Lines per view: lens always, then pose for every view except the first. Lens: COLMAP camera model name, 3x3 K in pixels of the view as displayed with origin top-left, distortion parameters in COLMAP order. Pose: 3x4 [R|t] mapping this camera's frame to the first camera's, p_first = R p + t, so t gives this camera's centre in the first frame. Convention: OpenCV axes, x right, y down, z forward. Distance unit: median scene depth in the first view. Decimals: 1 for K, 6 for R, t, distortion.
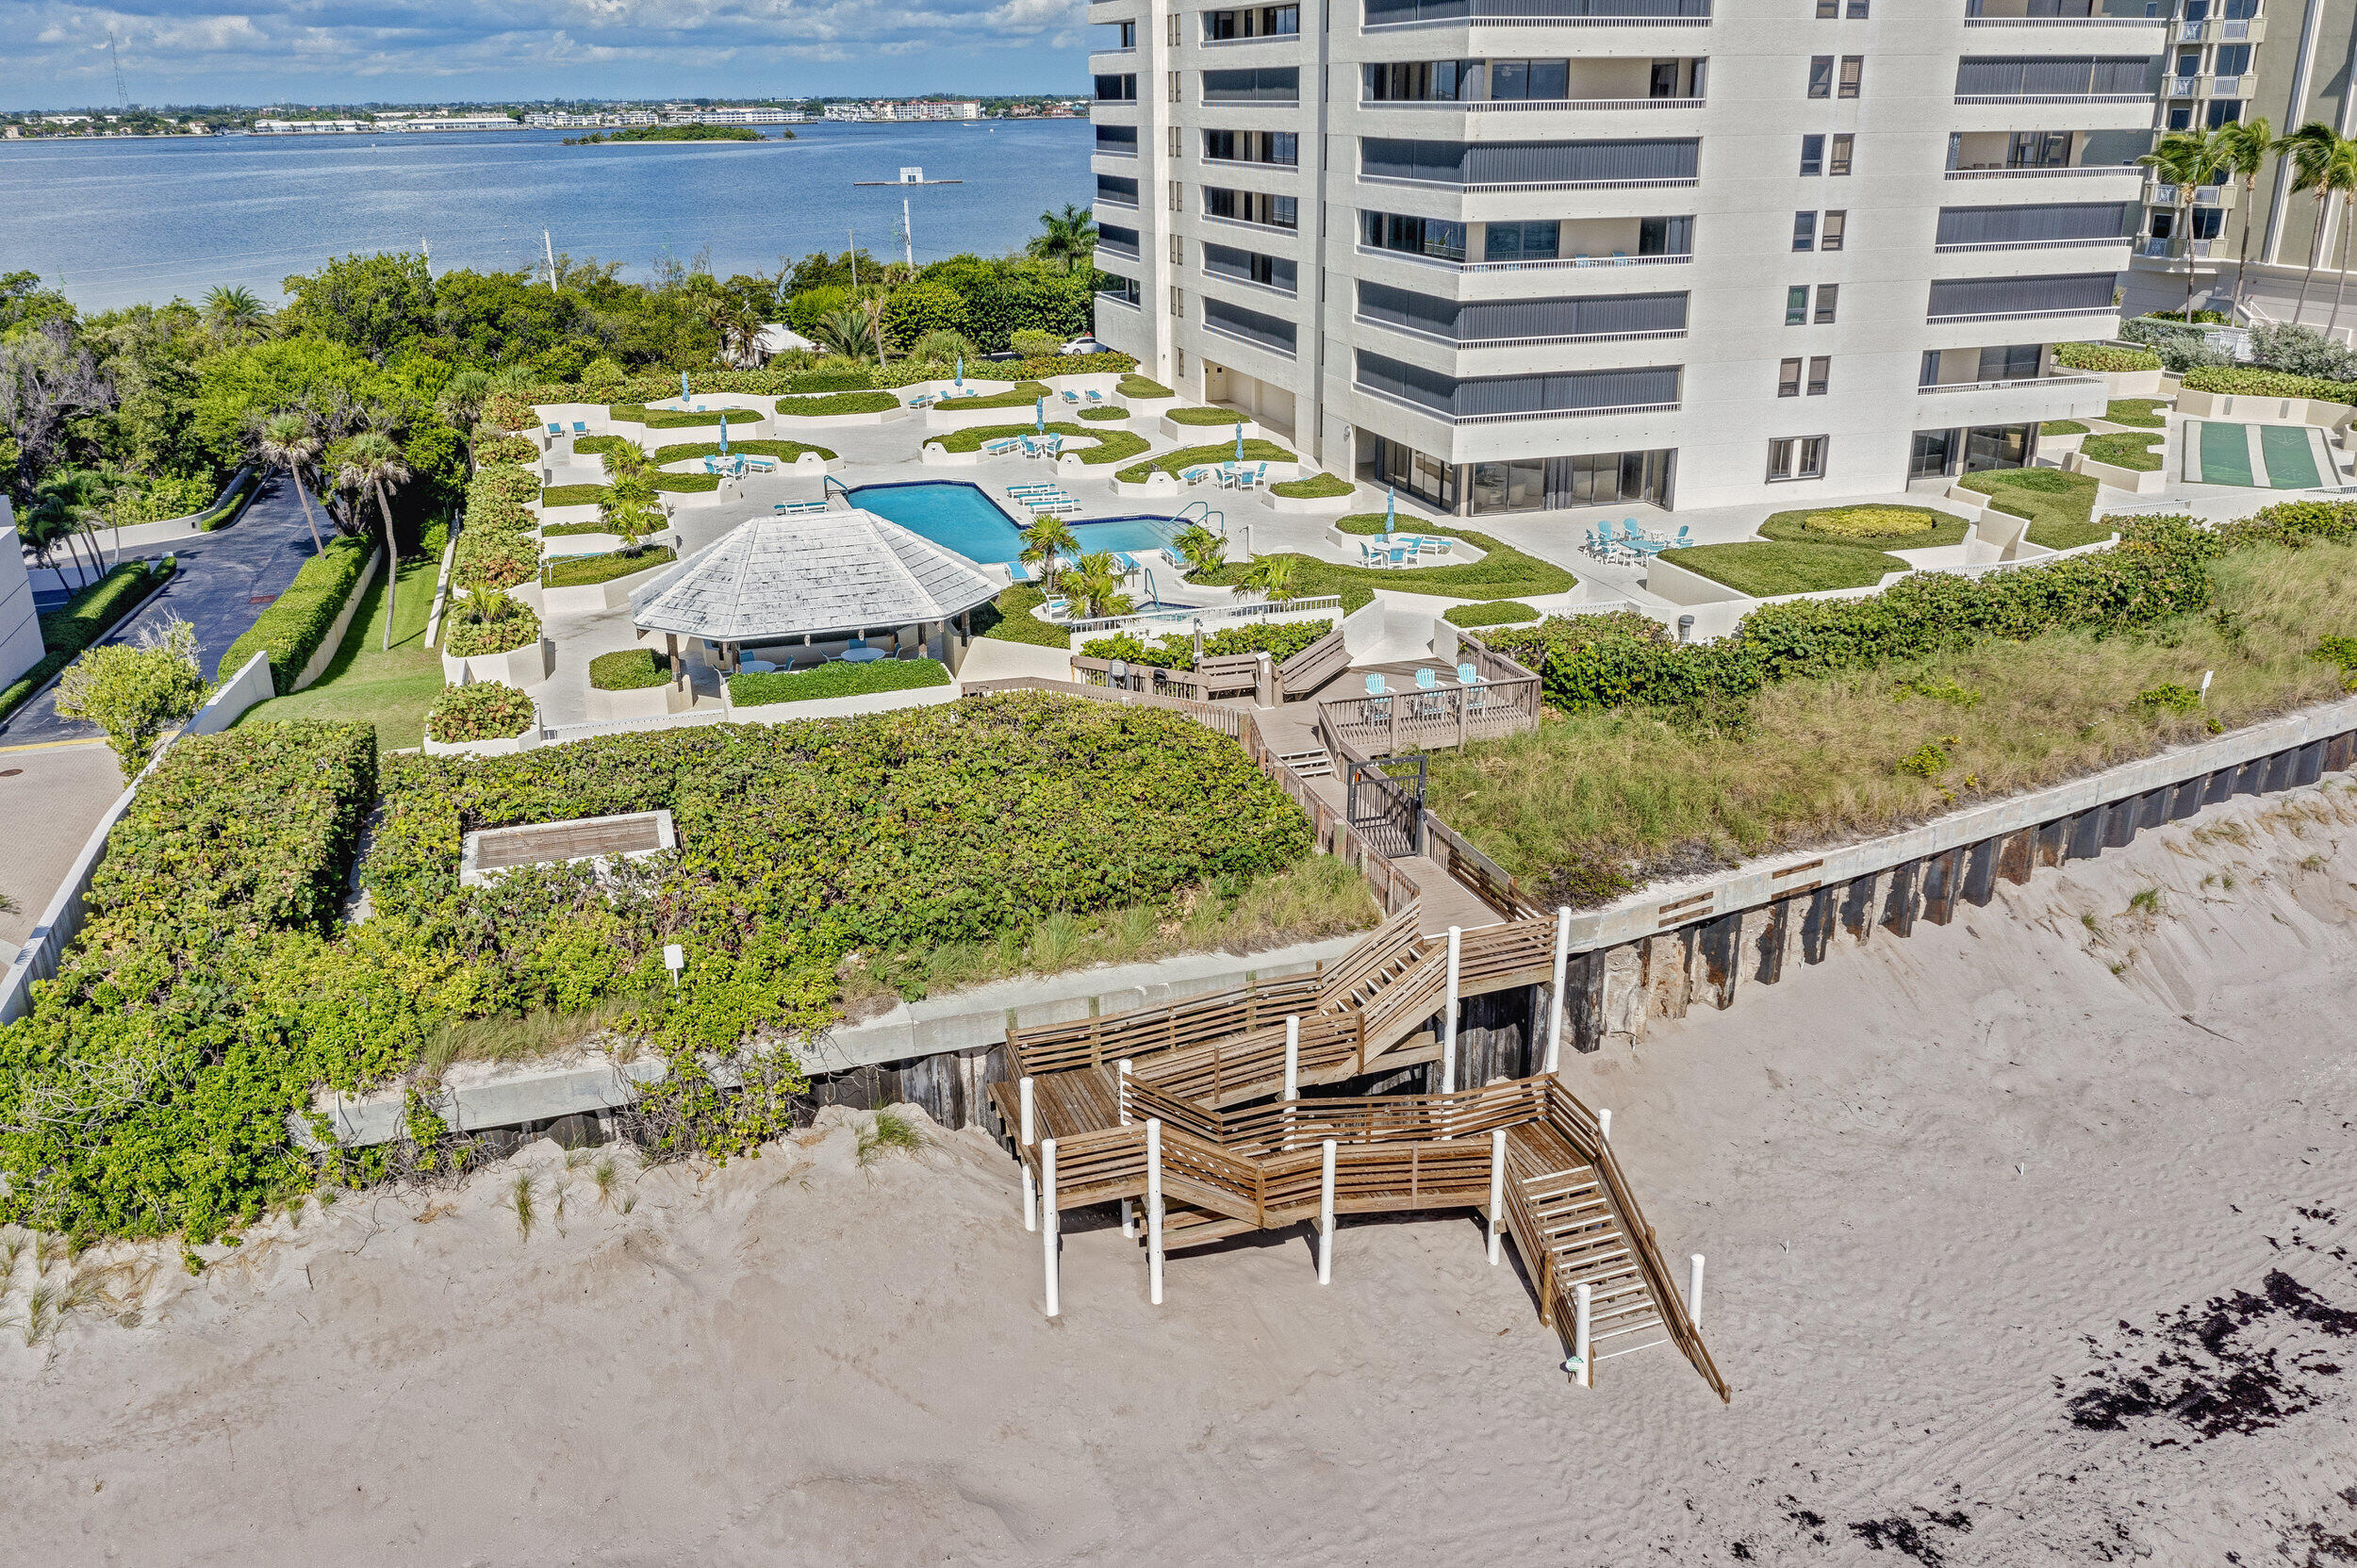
lens RADIAL K [[1873.2, 0, 1174.8], [0, 1873.2, 791.6], [0, 0, 1]] dist [-0.016101, -0.002232]
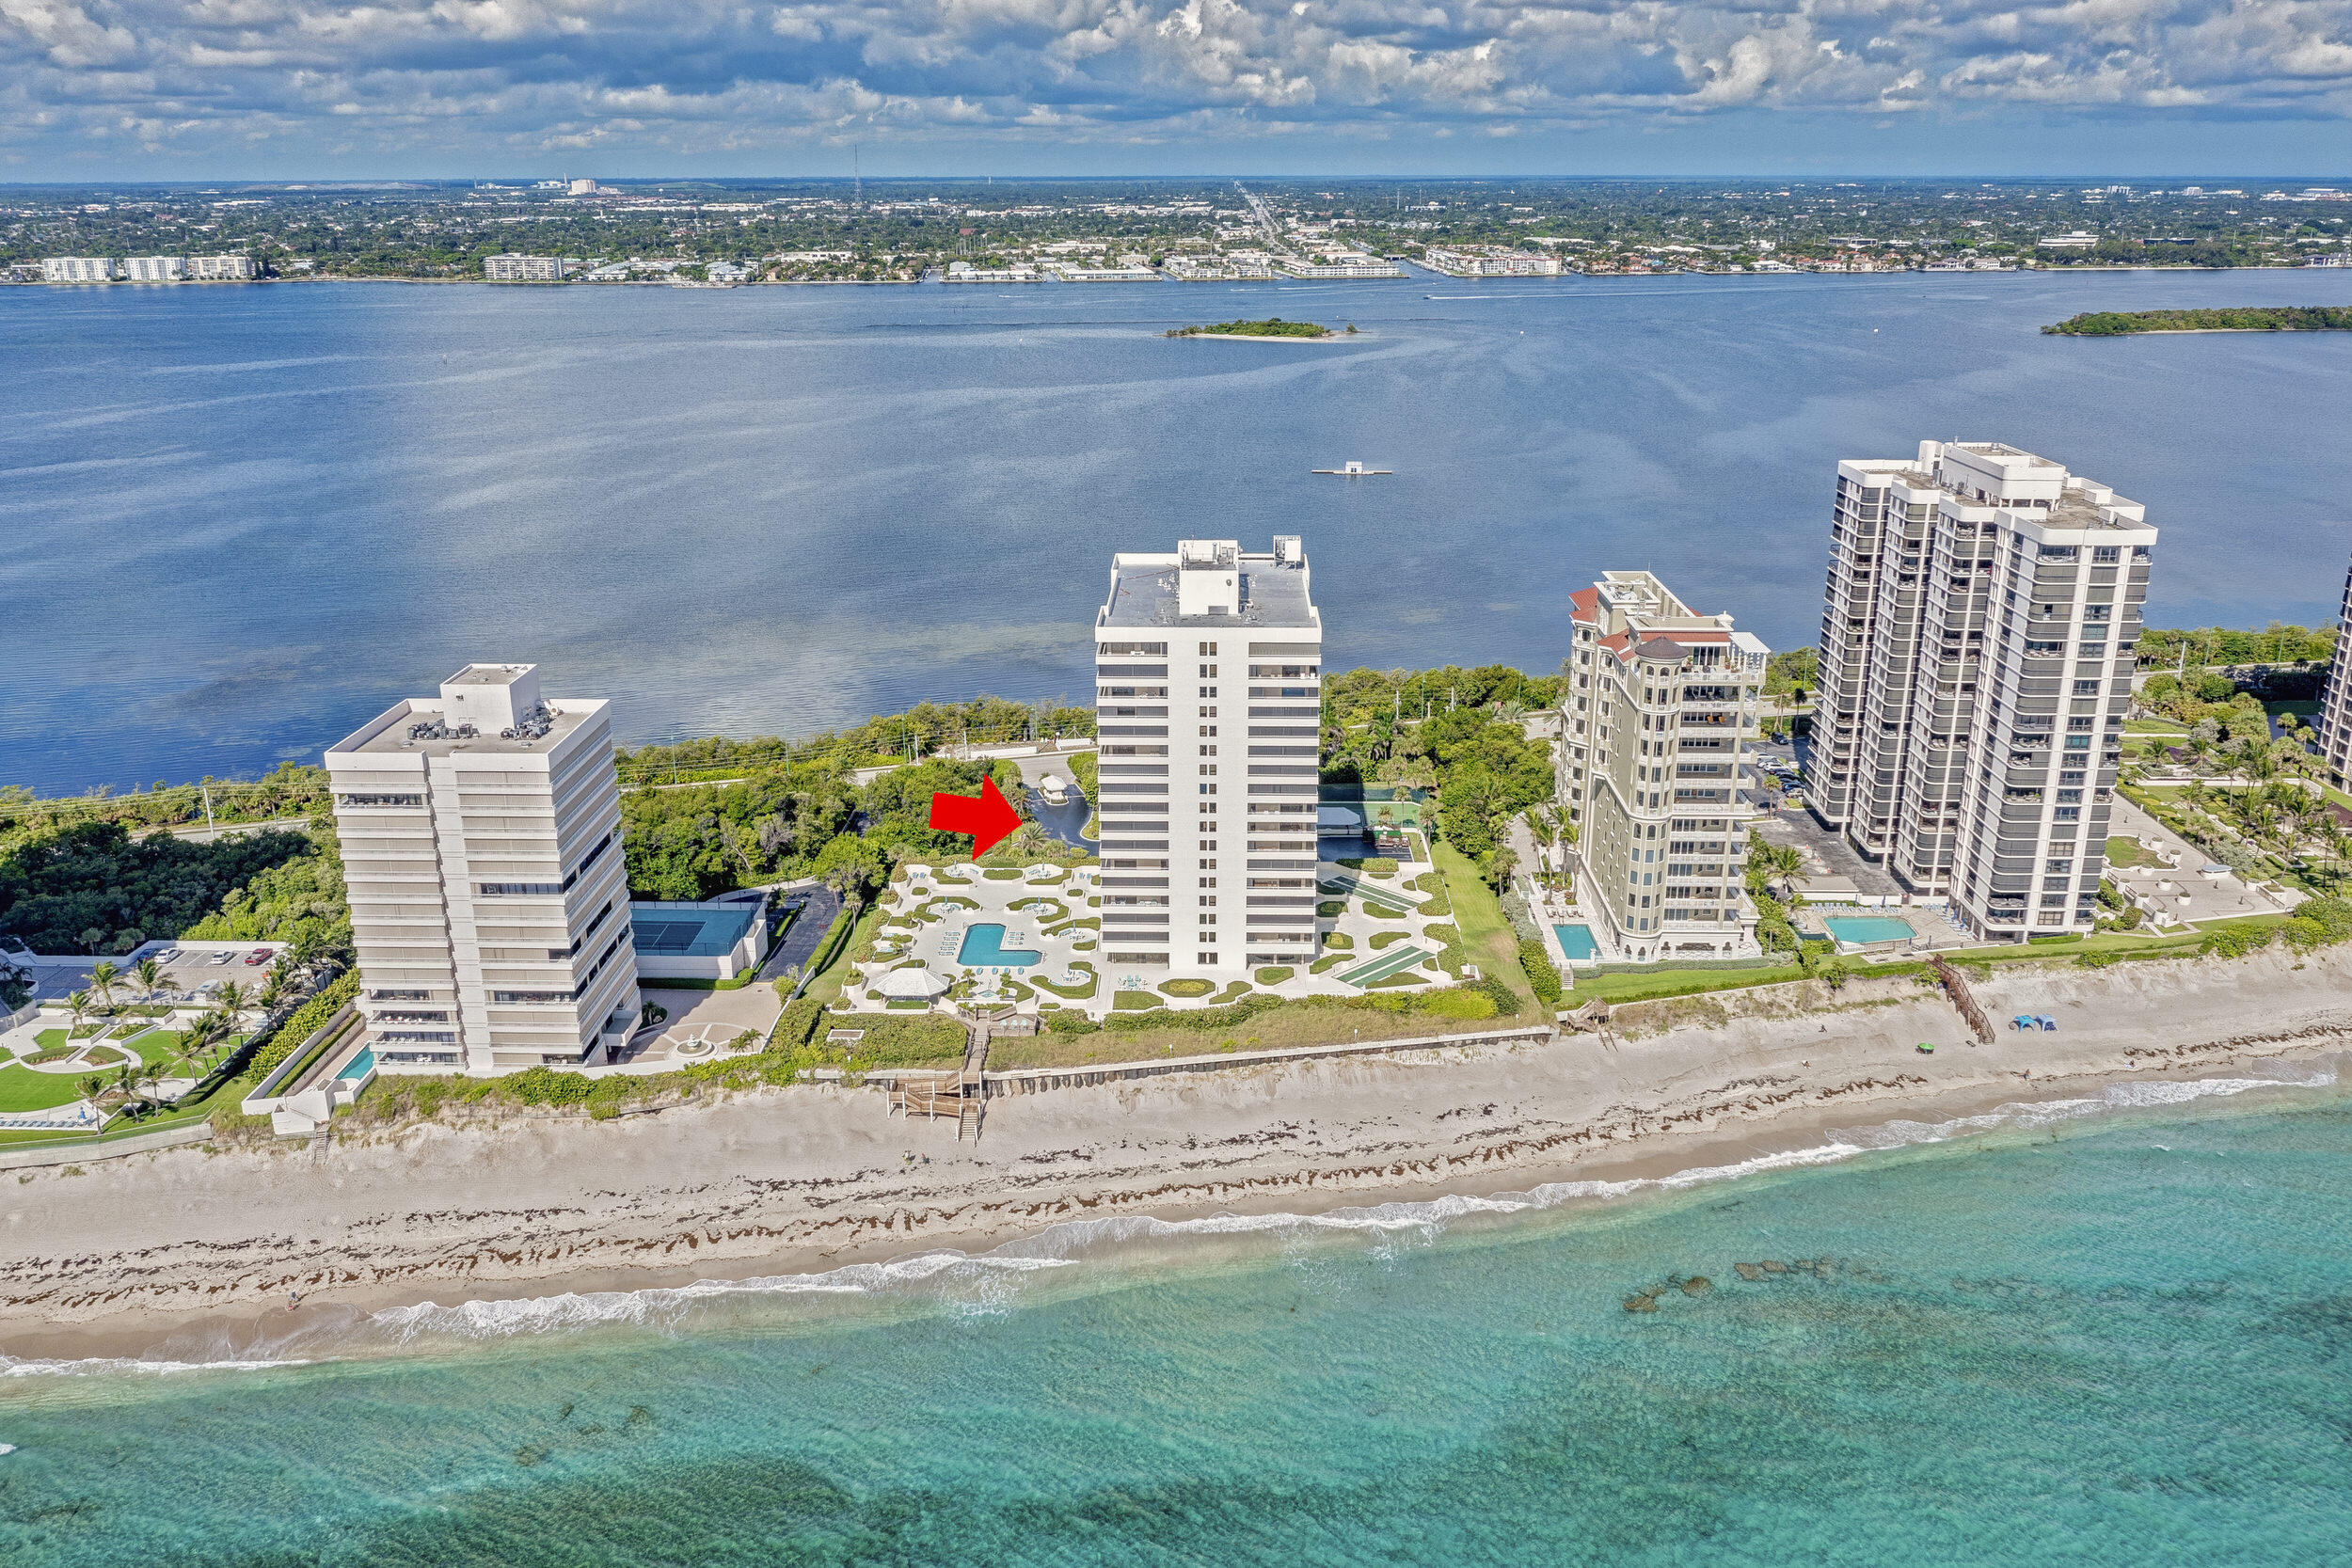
lens RADIAL K [[1869.0, 0, 1186.8], [0, 1869.0, 780.9], [0, 0, 1]] dist [-0.016101, -0.002232]
pose [[0.947101, 0.114016, -0.299999, 2.382423], [-0.125412, 0.991924, -0.018944, -0.792256], [0.295417, 0.055565, 0.953751, -4.371666]]
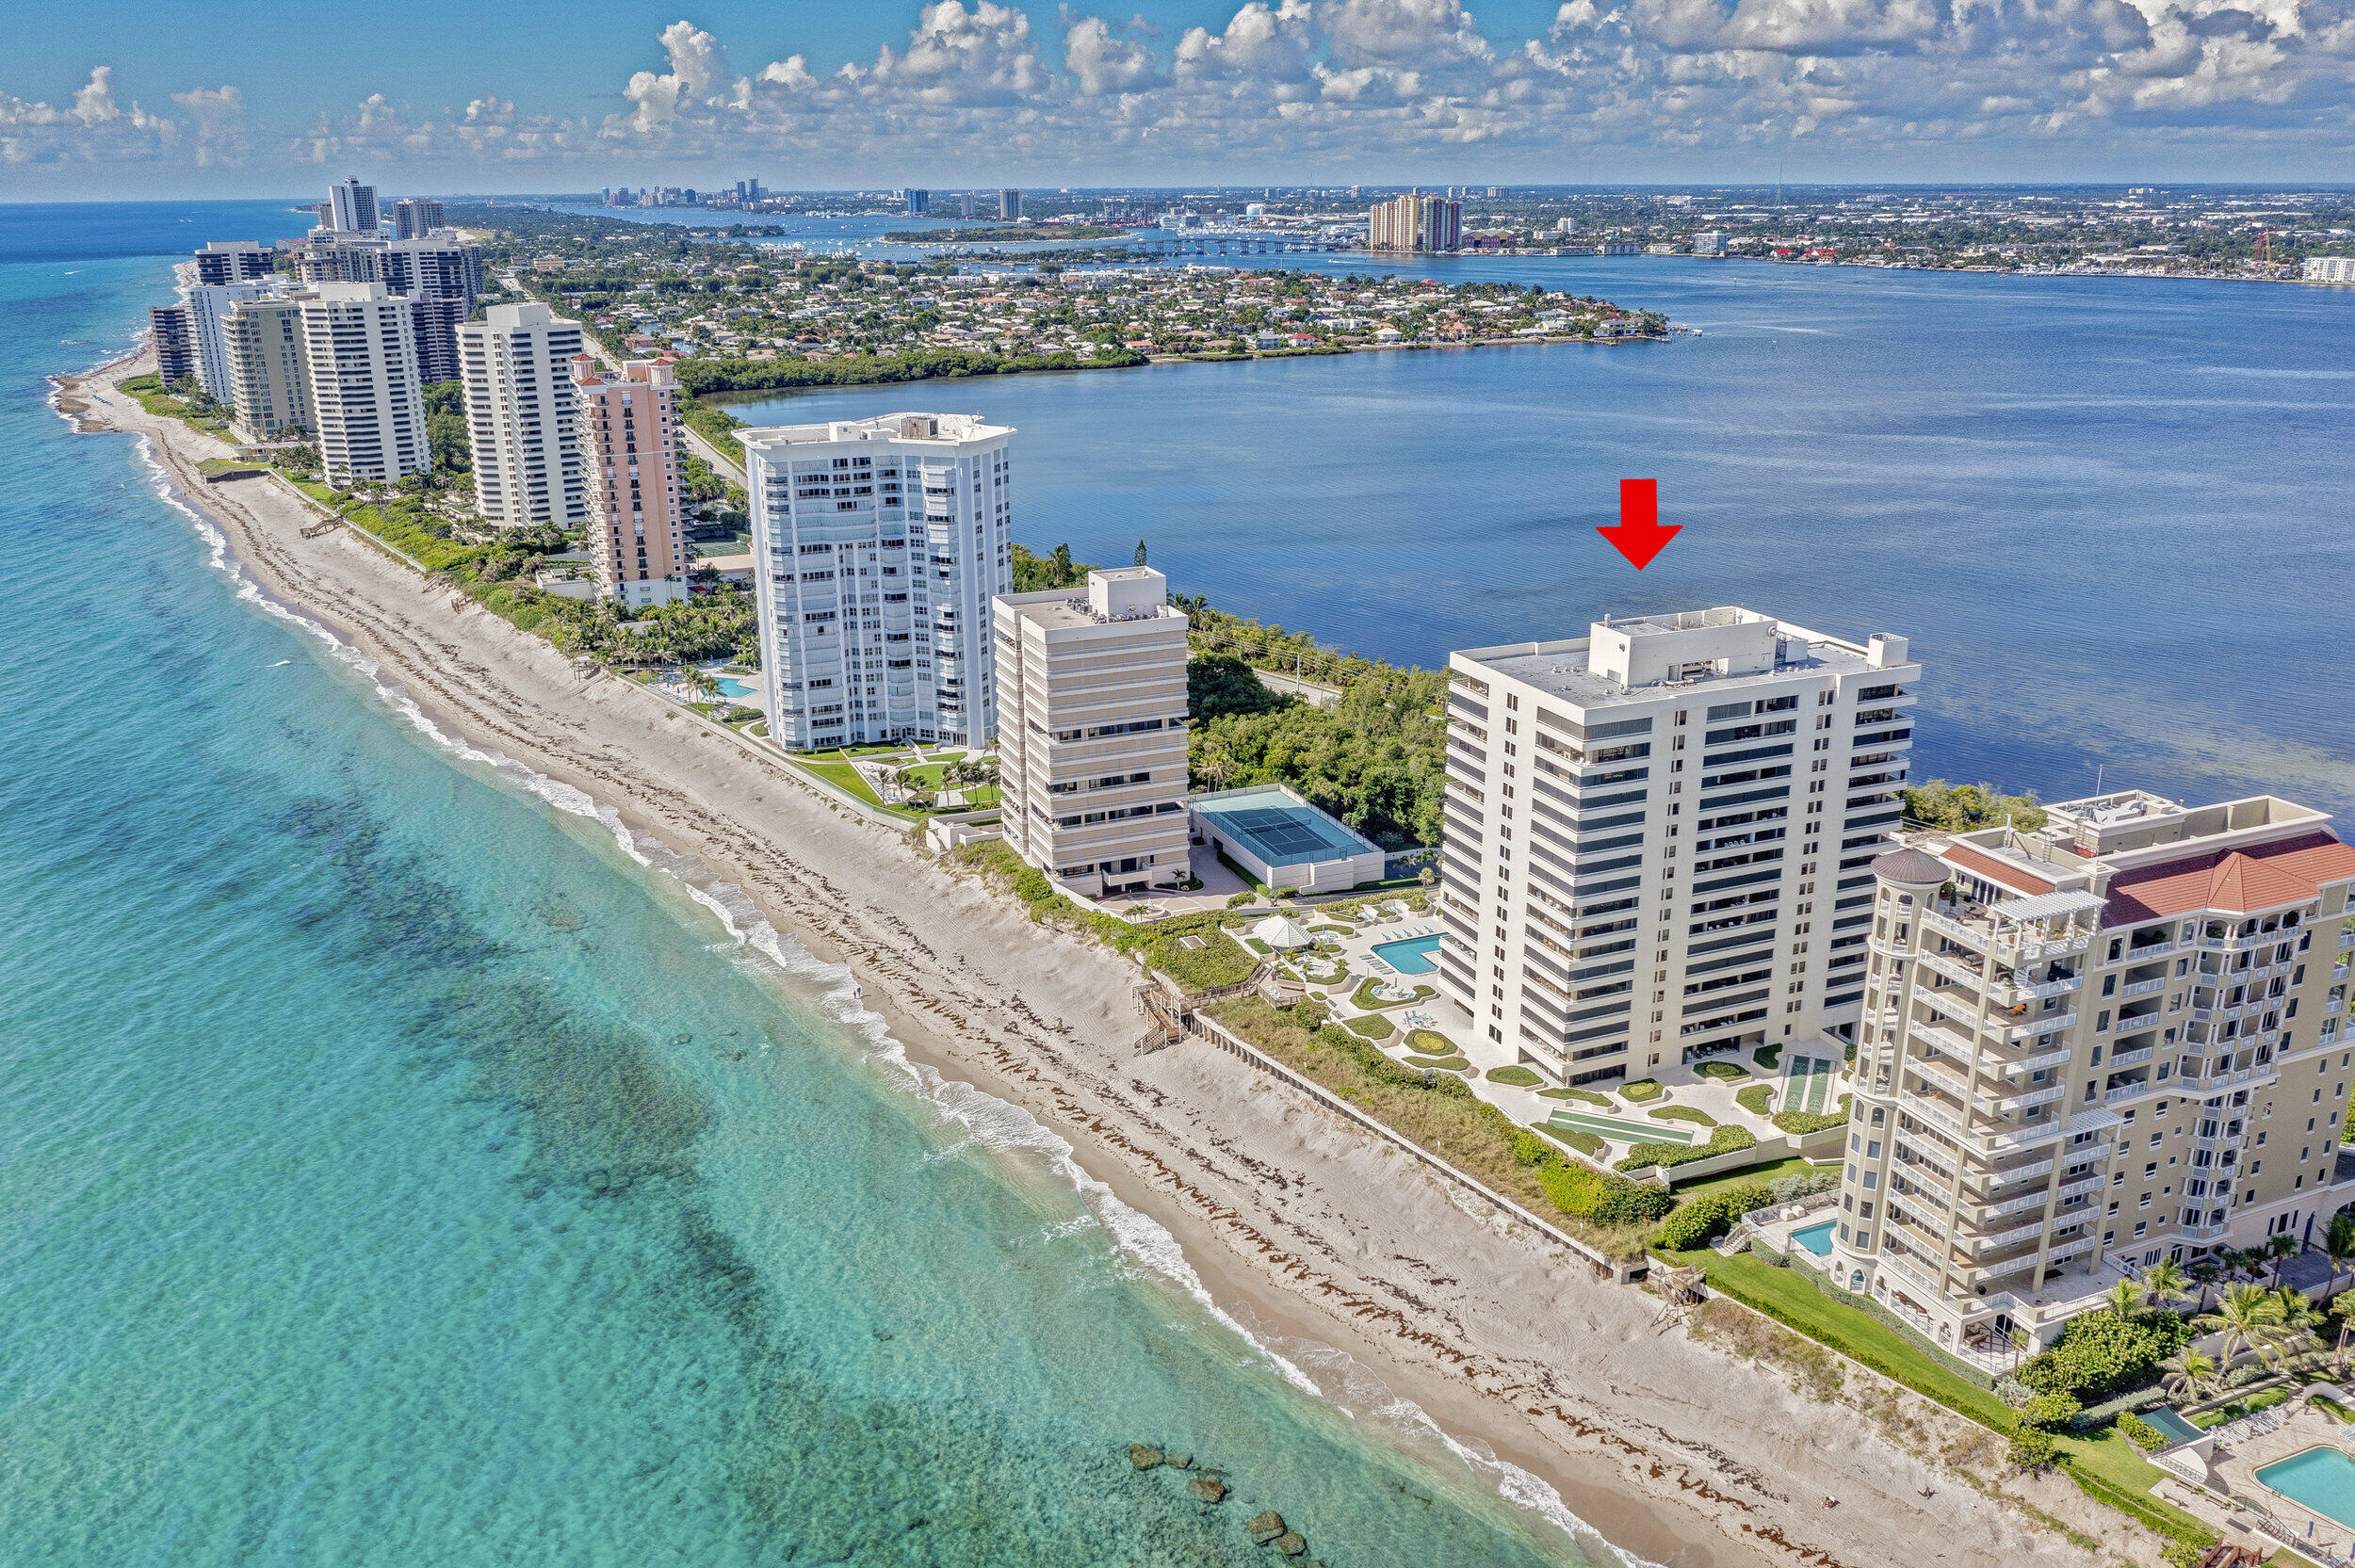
lens RADIAL K [[1871.3, 0, 1178.3], [0, 1871.3, 783.3], [0, 0, 1]] dist [-0.016101, -0.002232]
pose [[0.106621, 0.326683, -0.939101, 5.781137], [-0.350821, 0.896101, 0.271894, -2.287061], [0.930353, 0.300467, 0.210151, -0.617807]]
